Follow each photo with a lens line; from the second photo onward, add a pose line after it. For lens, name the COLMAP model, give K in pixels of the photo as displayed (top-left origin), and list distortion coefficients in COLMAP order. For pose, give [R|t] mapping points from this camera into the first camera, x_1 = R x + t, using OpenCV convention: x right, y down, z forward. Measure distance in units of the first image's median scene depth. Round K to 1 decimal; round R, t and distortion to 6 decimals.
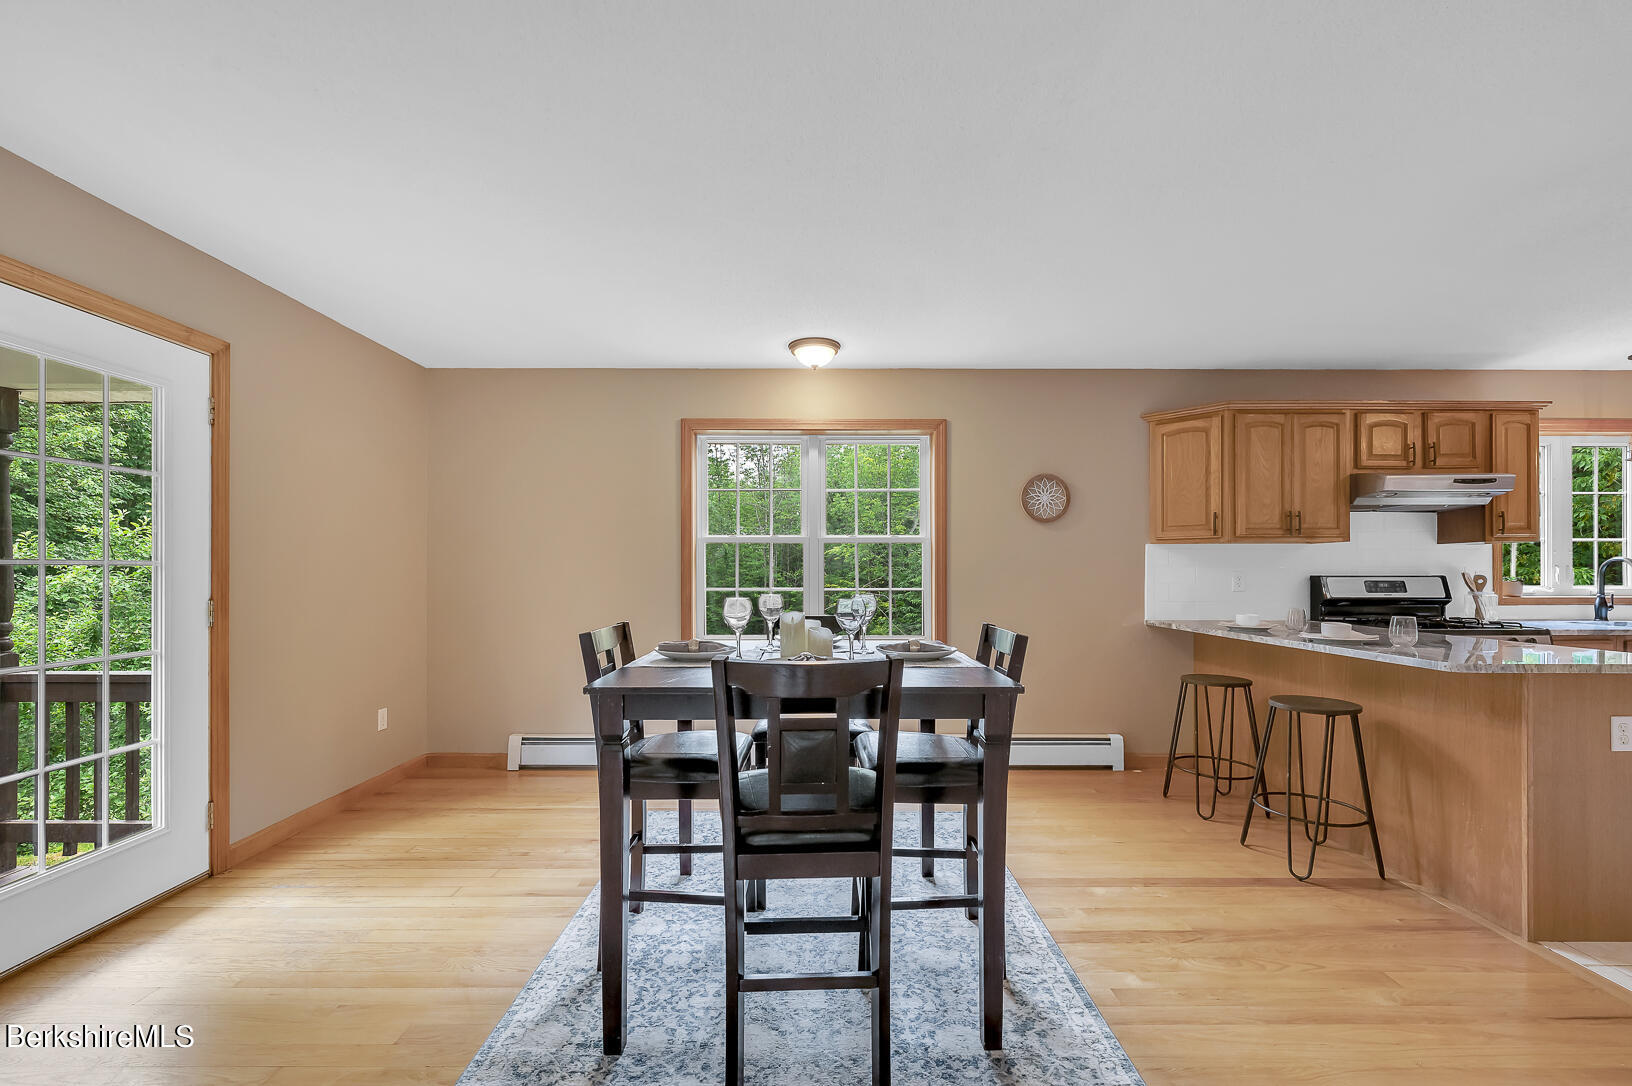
lens RADIAL K [[659.2, 0, 823.3], [0, 659.2, 573.2], [0, 0, 1]] dist [-0.001004, 0.000129]
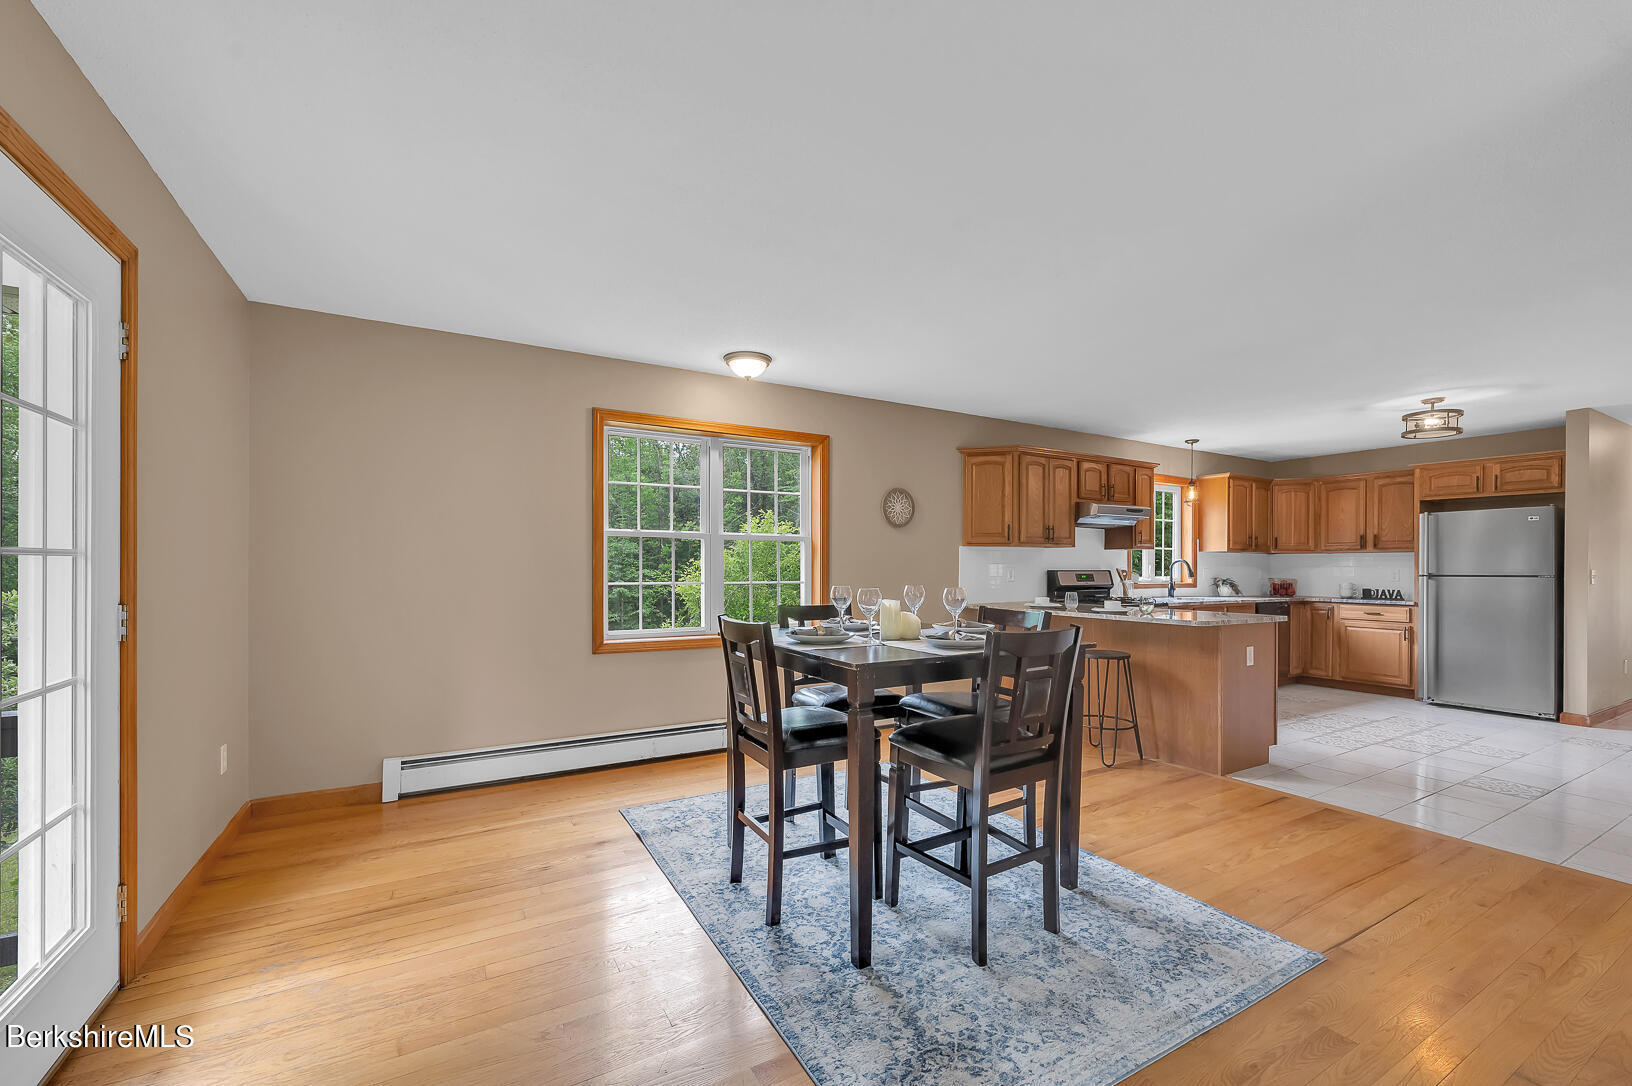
lens RADIAL K [[659.2, 0, 823.3], [0, 659.2, 573.2], [0, 0, 1]] dist [-0.001004, 0.000129]
pose [[0.866199, -0.002339, 0.499694, -0.434532], [-0.002942, 0.999948, 0.009781, -0.002828], [-0.499691, -0.009942, 0.866147, -0.002711]]
